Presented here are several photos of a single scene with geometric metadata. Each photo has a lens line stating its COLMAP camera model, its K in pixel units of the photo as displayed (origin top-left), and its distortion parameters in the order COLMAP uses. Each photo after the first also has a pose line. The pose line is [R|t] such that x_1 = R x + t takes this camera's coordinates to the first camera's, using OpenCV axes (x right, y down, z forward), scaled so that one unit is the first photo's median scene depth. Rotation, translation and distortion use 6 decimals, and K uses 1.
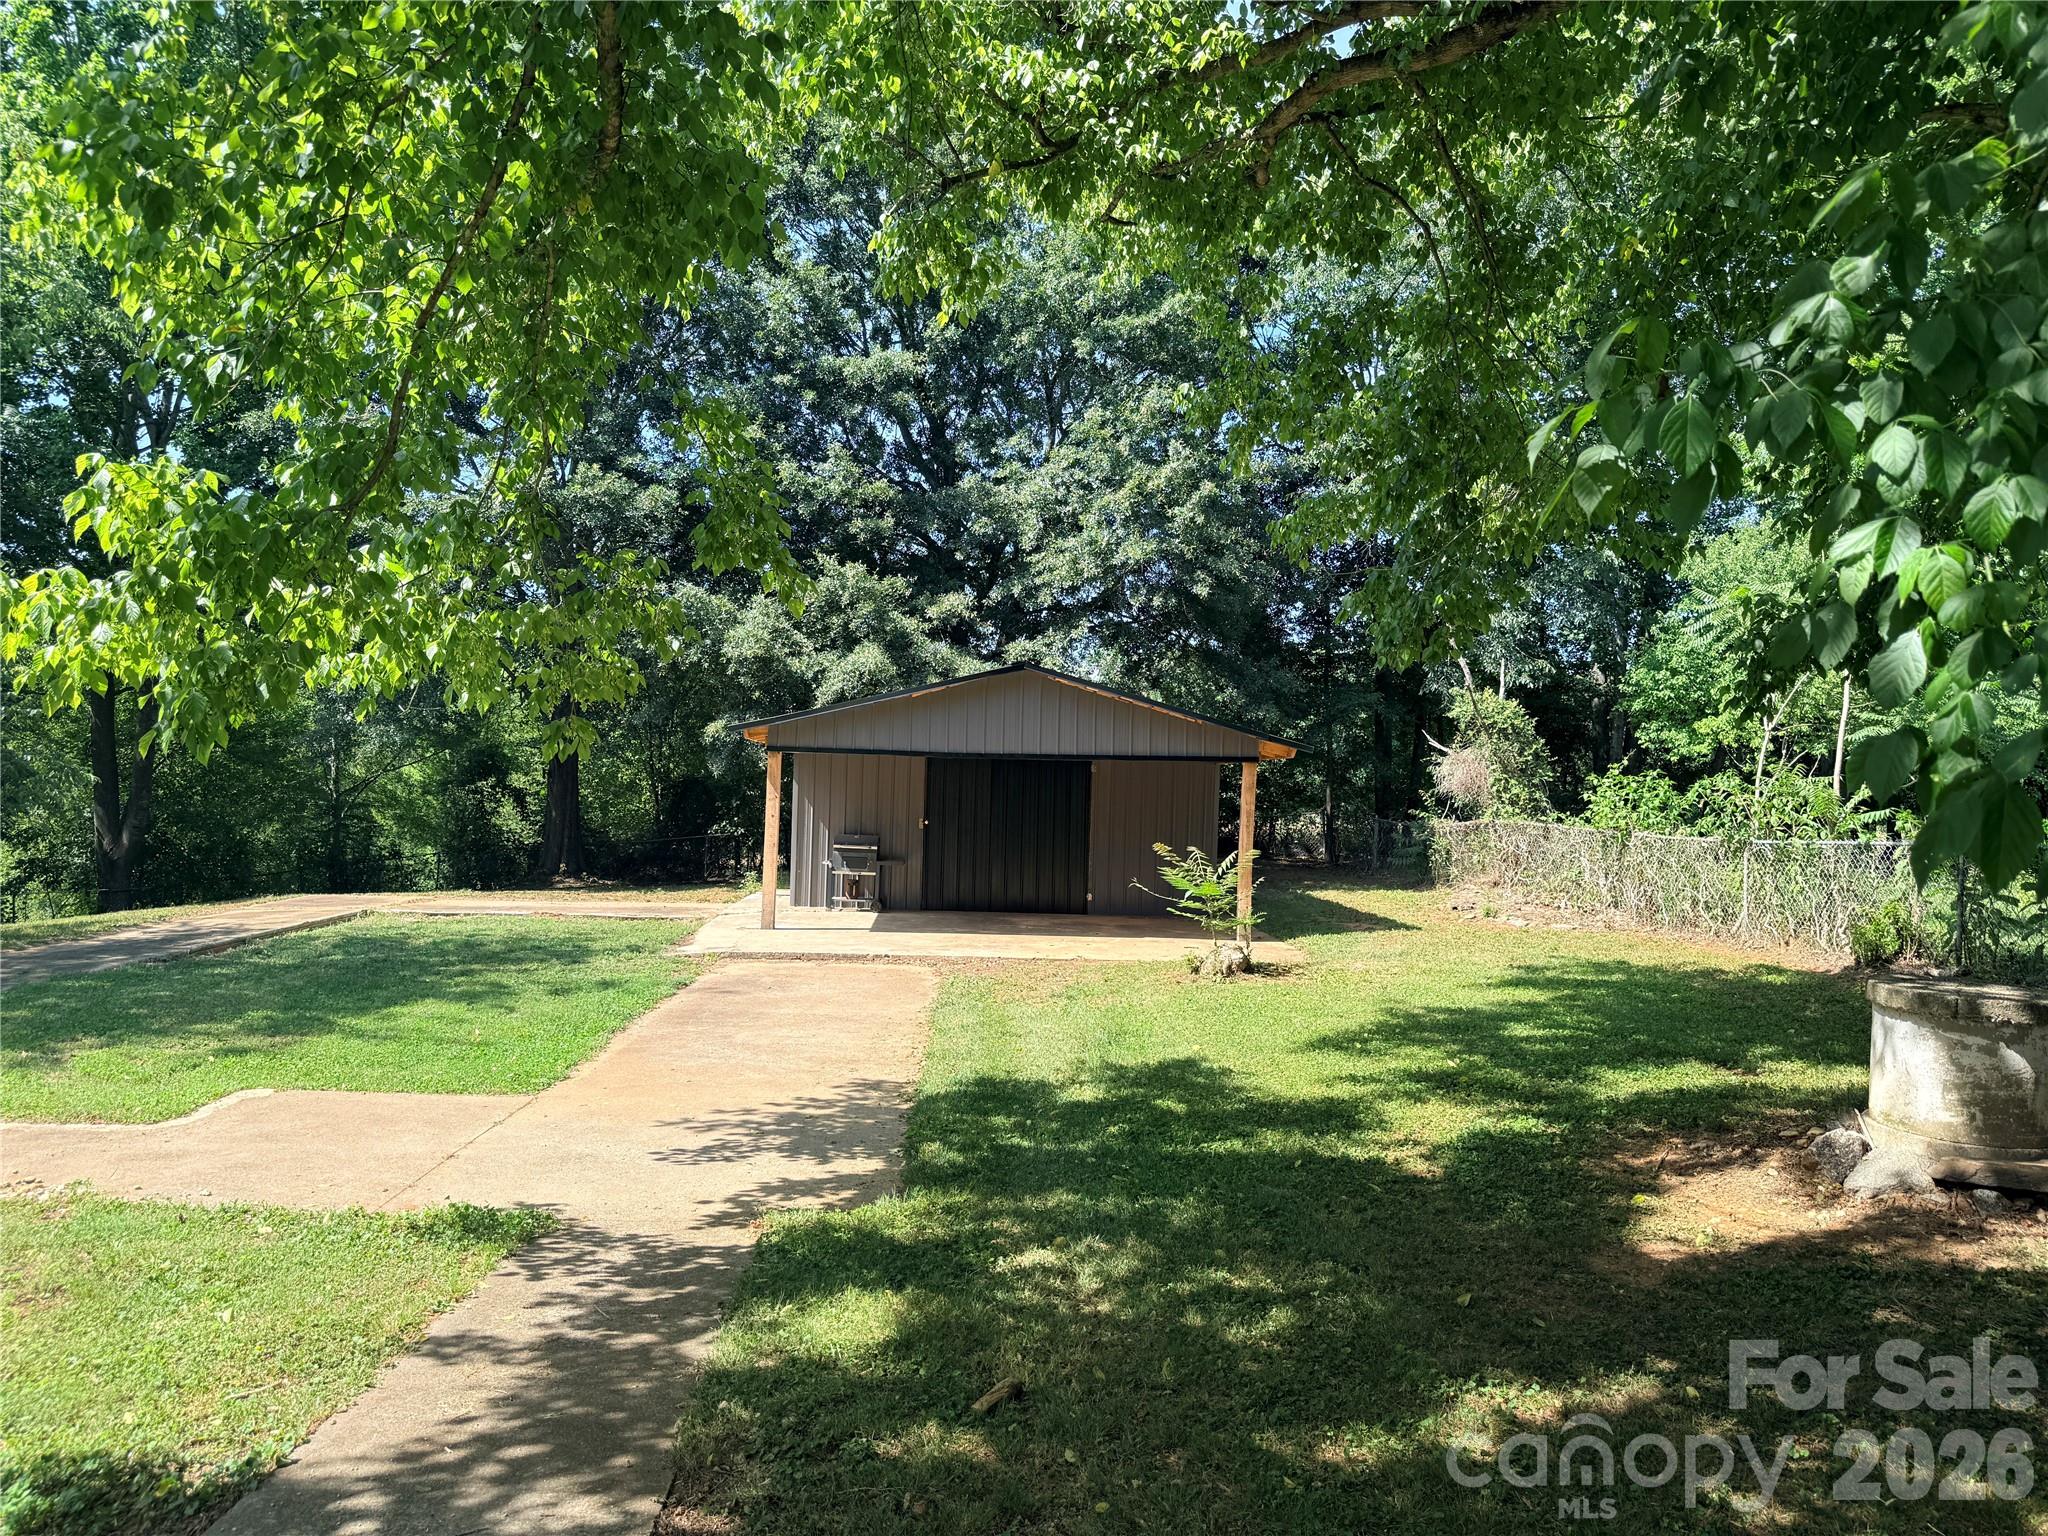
lens RADIAL K [[1377.6, 0, 1045.0], [0, 1377.6, 759.5], [0, 0, 1]] dist [-0.000292, -0.007346]
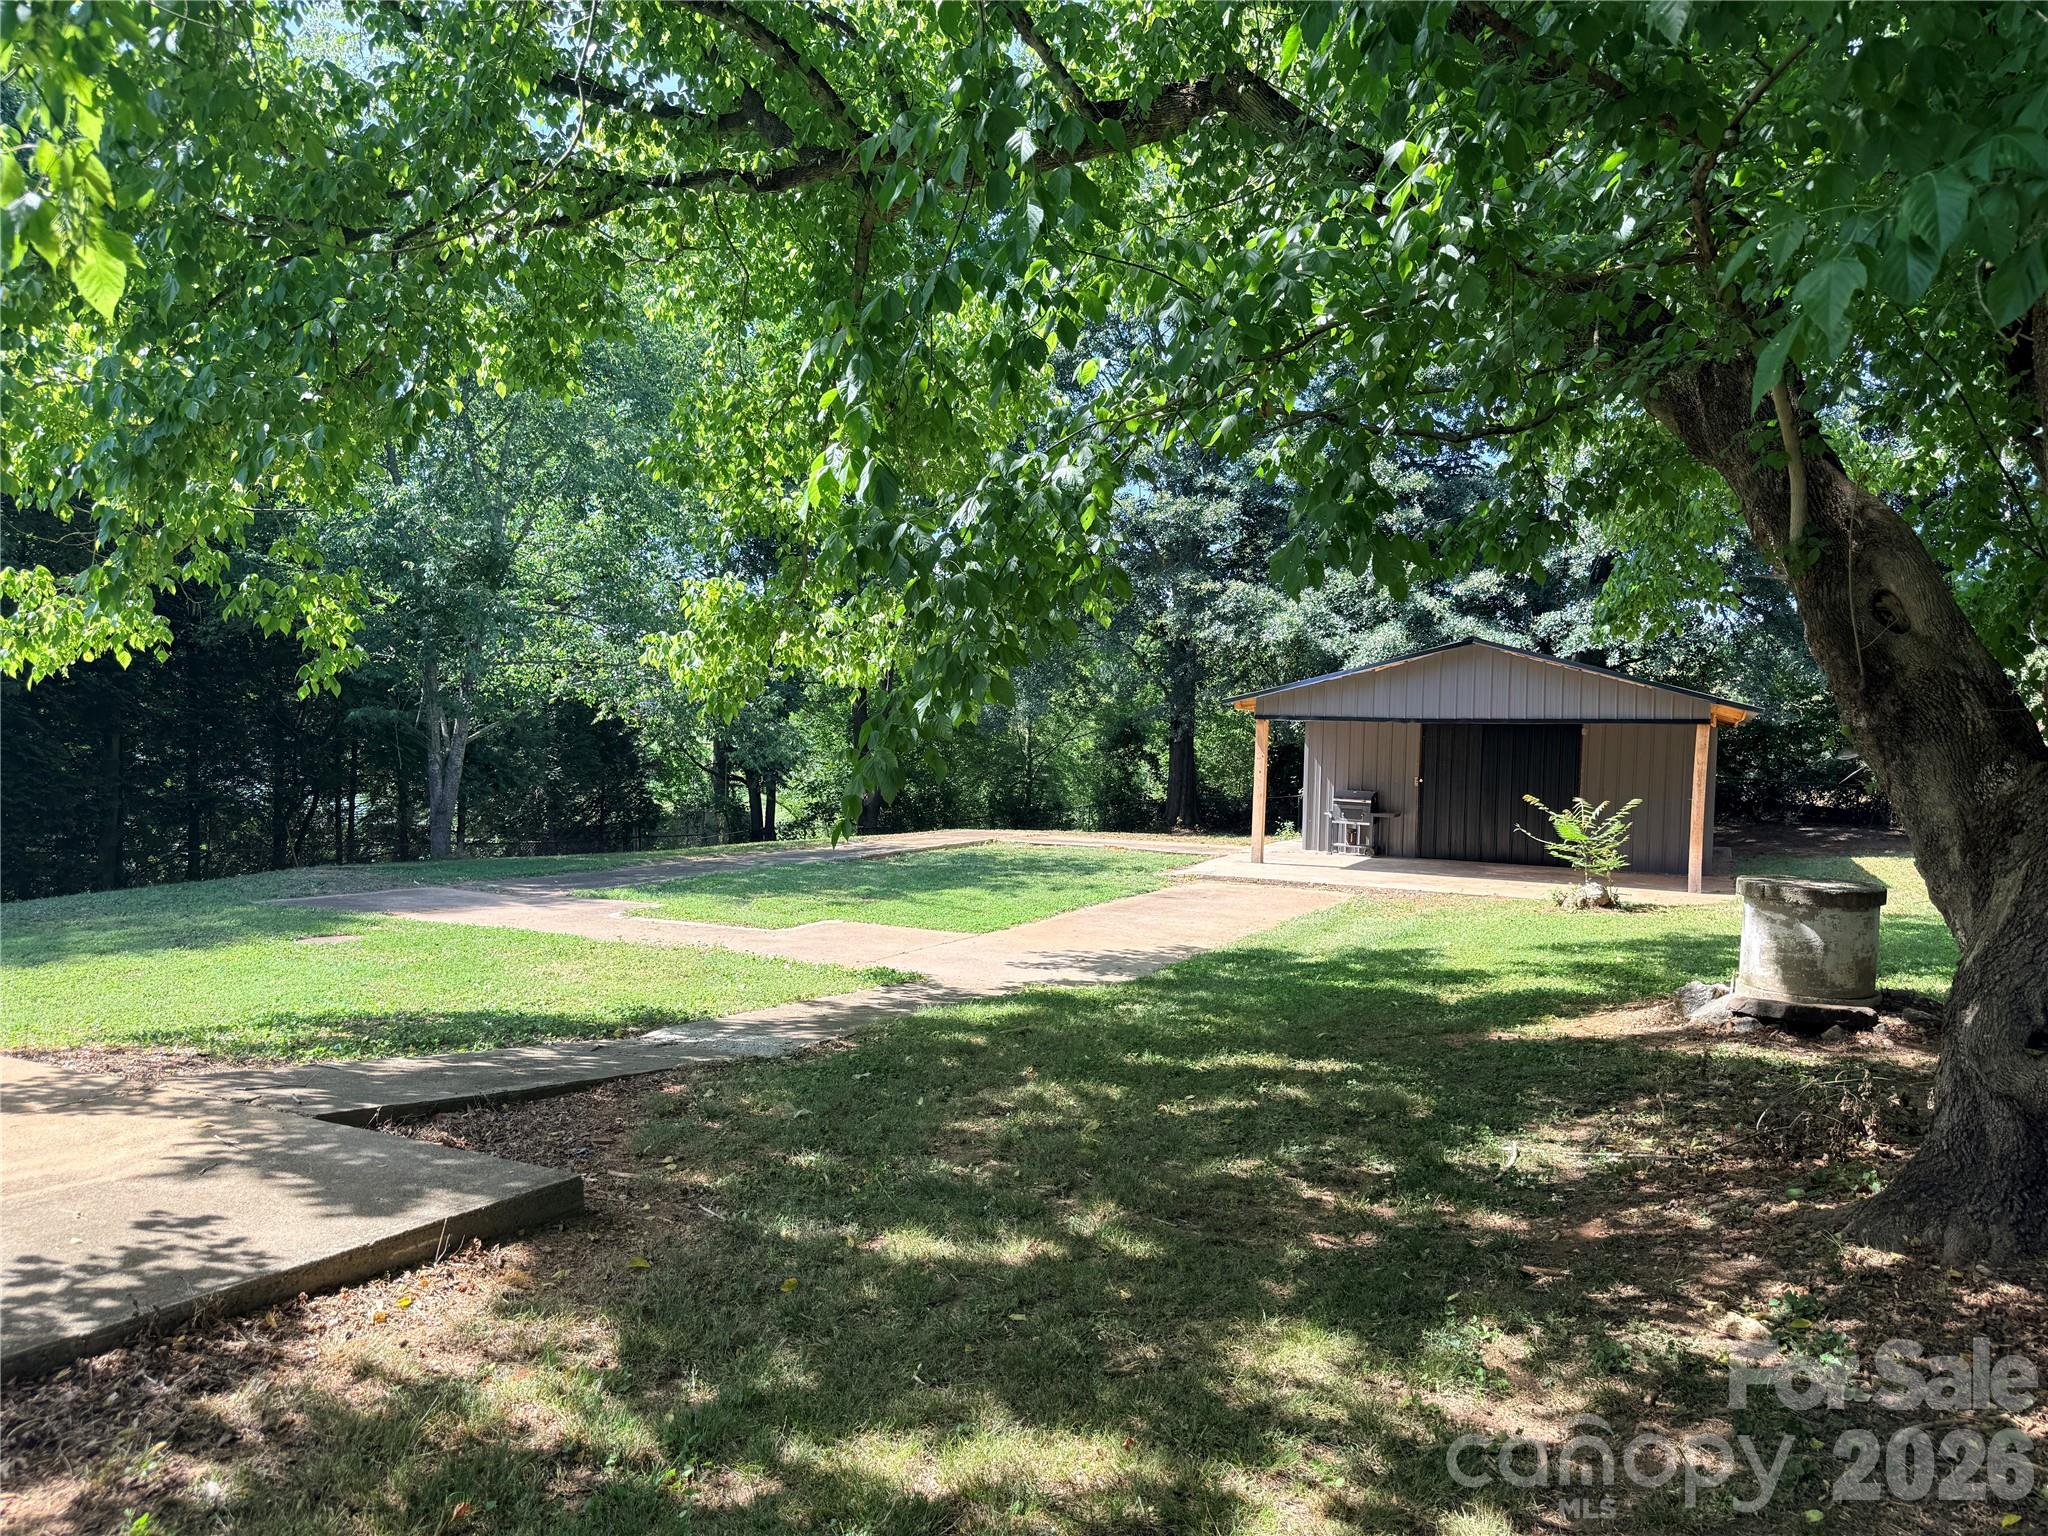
lens RADIAL K [[1377.6, 0, 1004.8], [0, 1377.6, 777.8], [0, 0, 1]] dist [-0.000292, -0.007346]
pose [[0.857148, 0.008043, -0.515008, 0.203989], [0.008326, 0.999531, 0.029466, 0.007180], [0.515003, -0.029545, 0.856679, -0.146164]]
